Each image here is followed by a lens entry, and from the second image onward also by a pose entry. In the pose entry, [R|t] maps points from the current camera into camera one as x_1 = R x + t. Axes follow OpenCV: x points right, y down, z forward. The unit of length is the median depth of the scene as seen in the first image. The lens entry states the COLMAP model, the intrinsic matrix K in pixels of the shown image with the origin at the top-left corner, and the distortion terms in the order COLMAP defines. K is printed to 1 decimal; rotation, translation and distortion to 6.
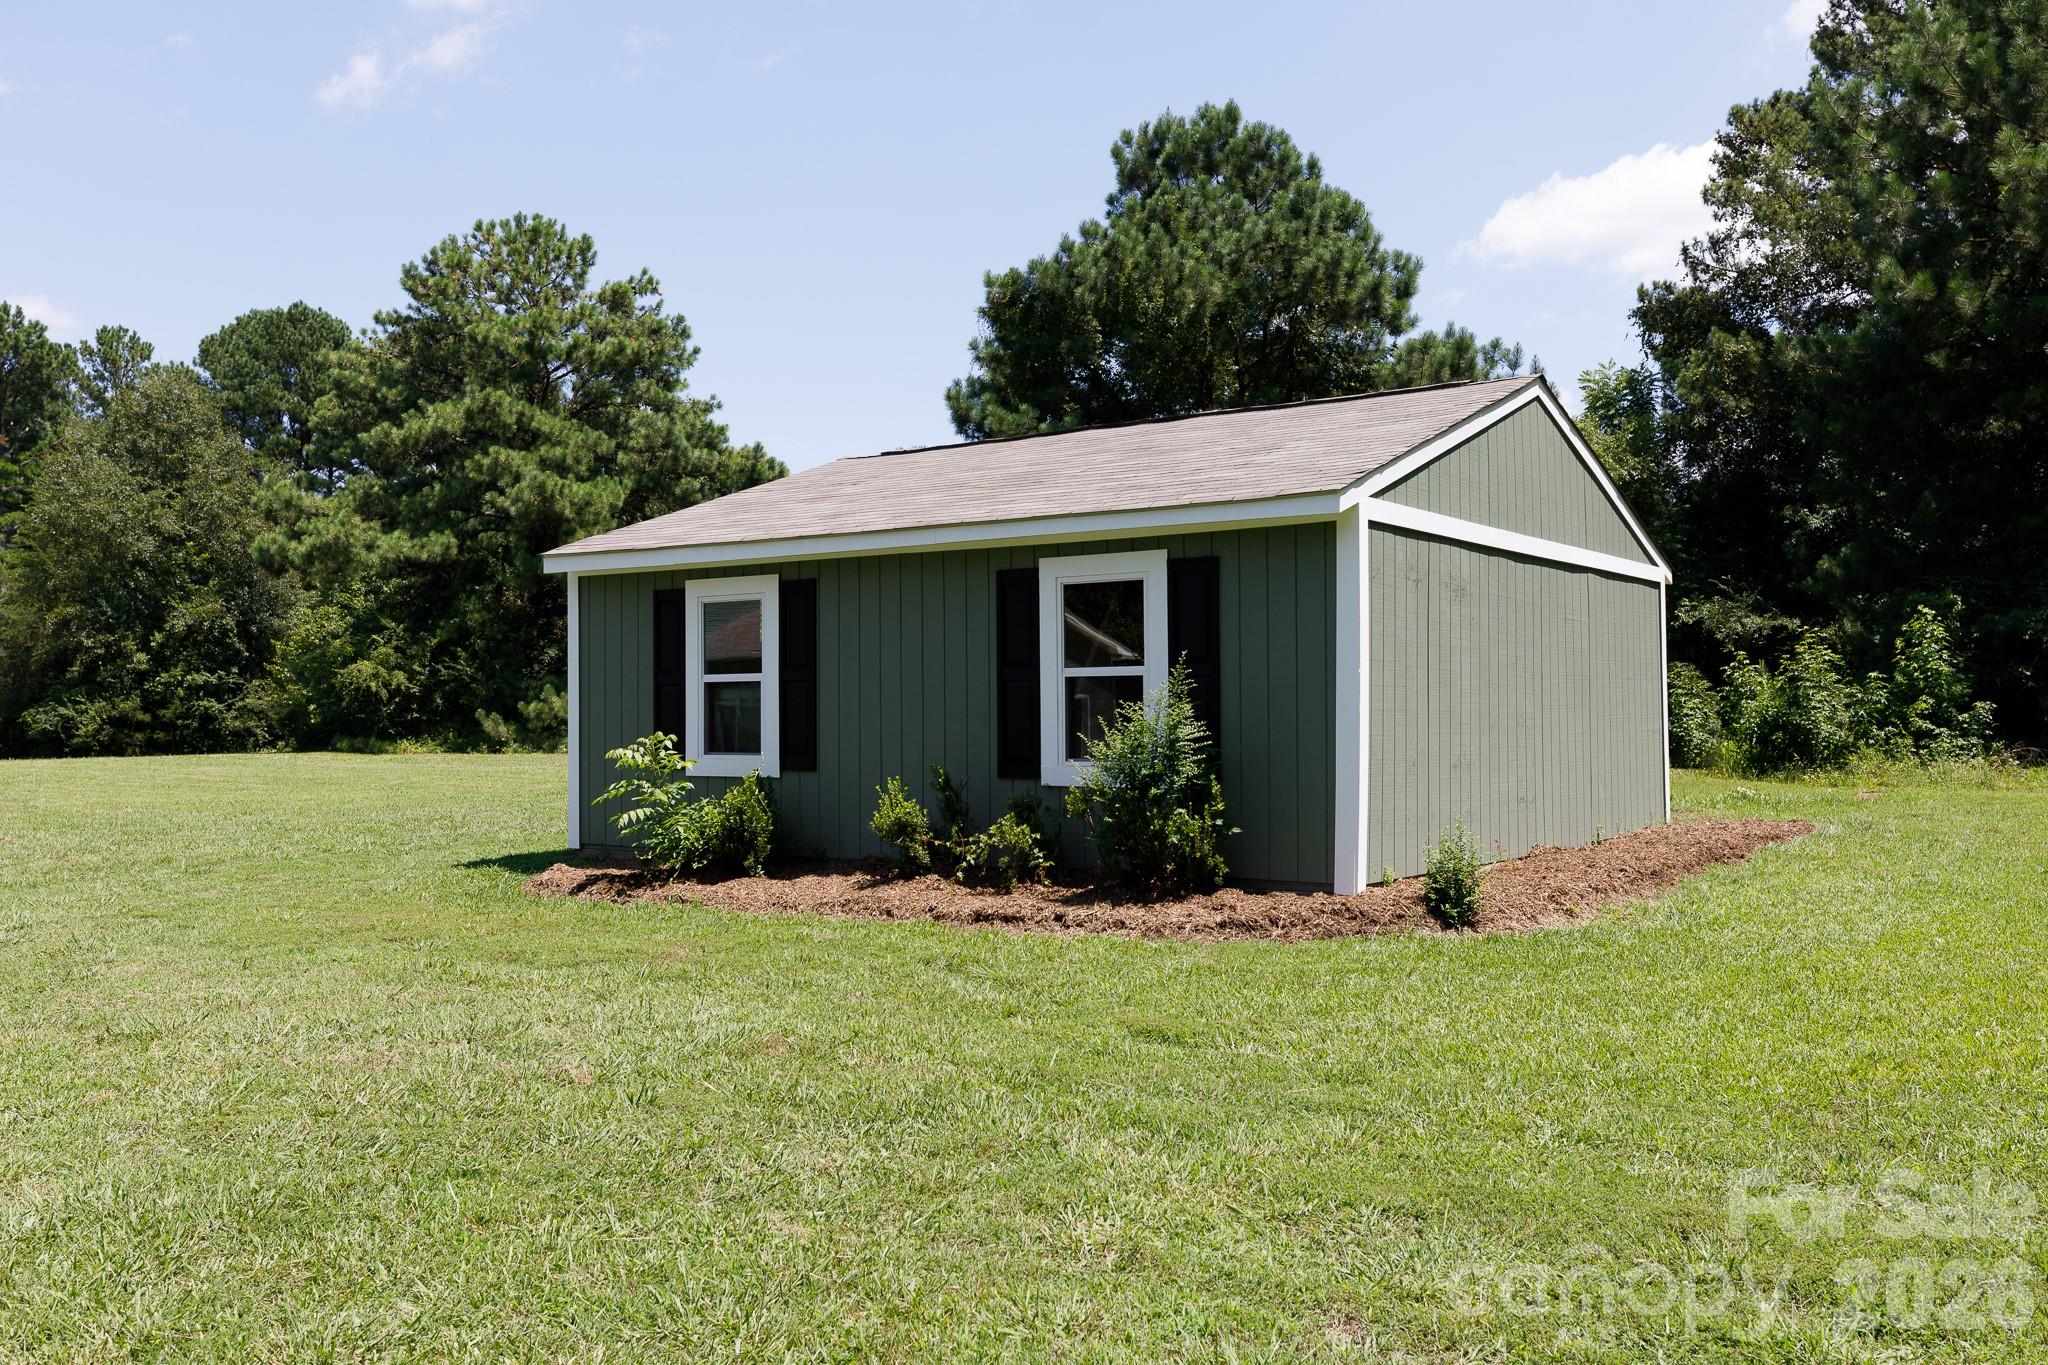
lens RADIAL K [[1822.3, 0, 1023.3], [0, 1822.3, 679.5], [0, 0, 1]] dist [-0.035916, 0.001973]
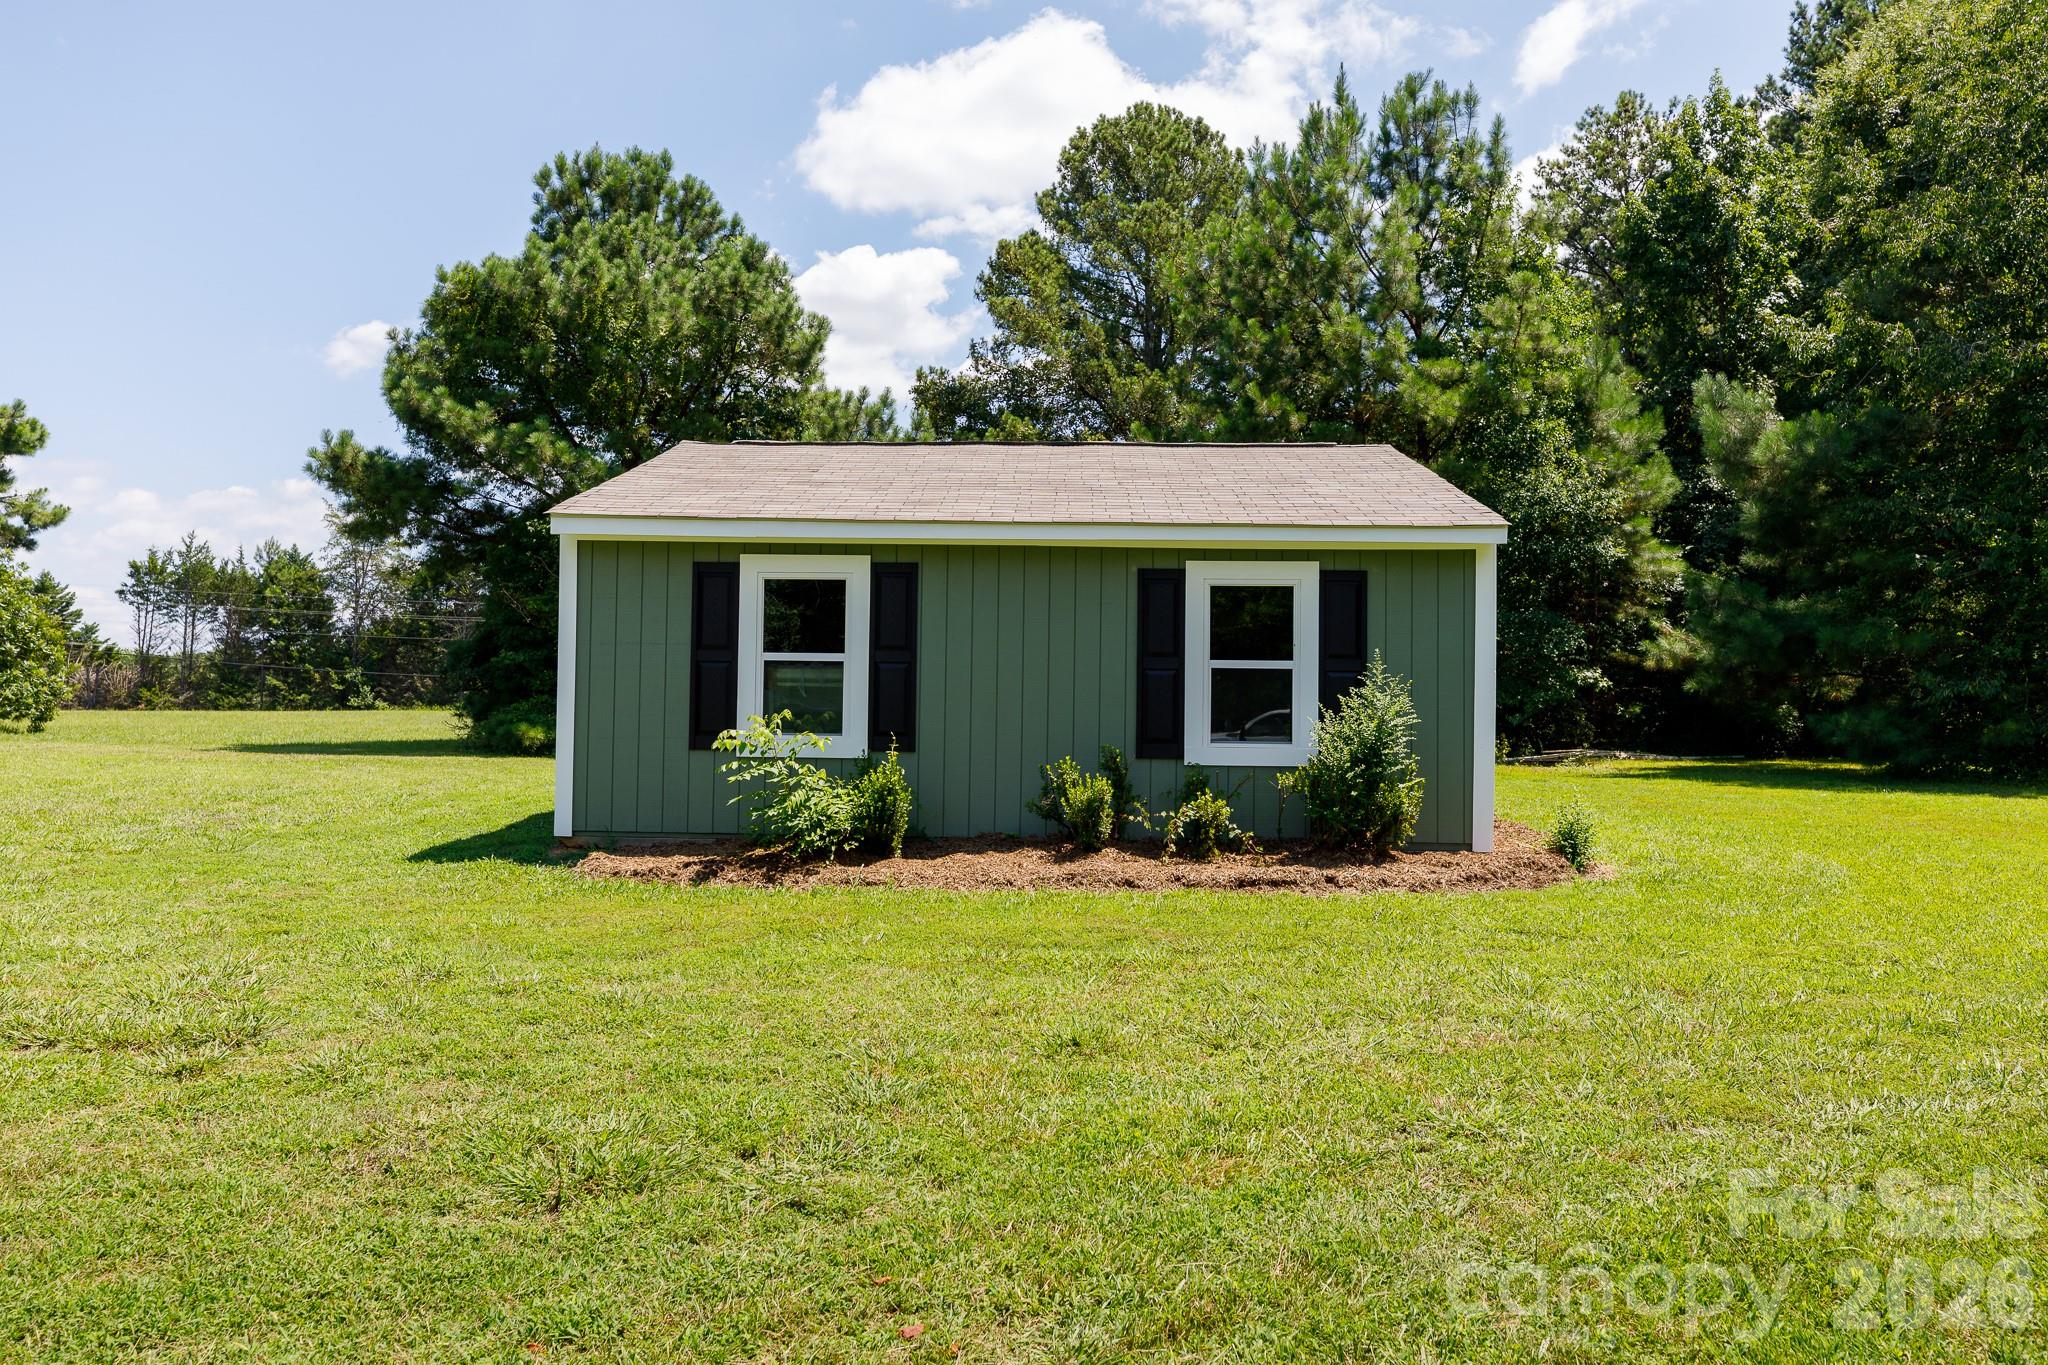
lens RADIAL K [[1489.0, 0, 1022.7], [0, 1489.0, 745.7], [0, 0, 1]] dist [-0.009453, 0.006543]
pose [[0.828257, 0.004375, 0.560331, -0.528047], [-0.029441, 0.998928, 0.035719, 0.014999], [-0.559574, -0.046081, 0.827498, 0.270924]]
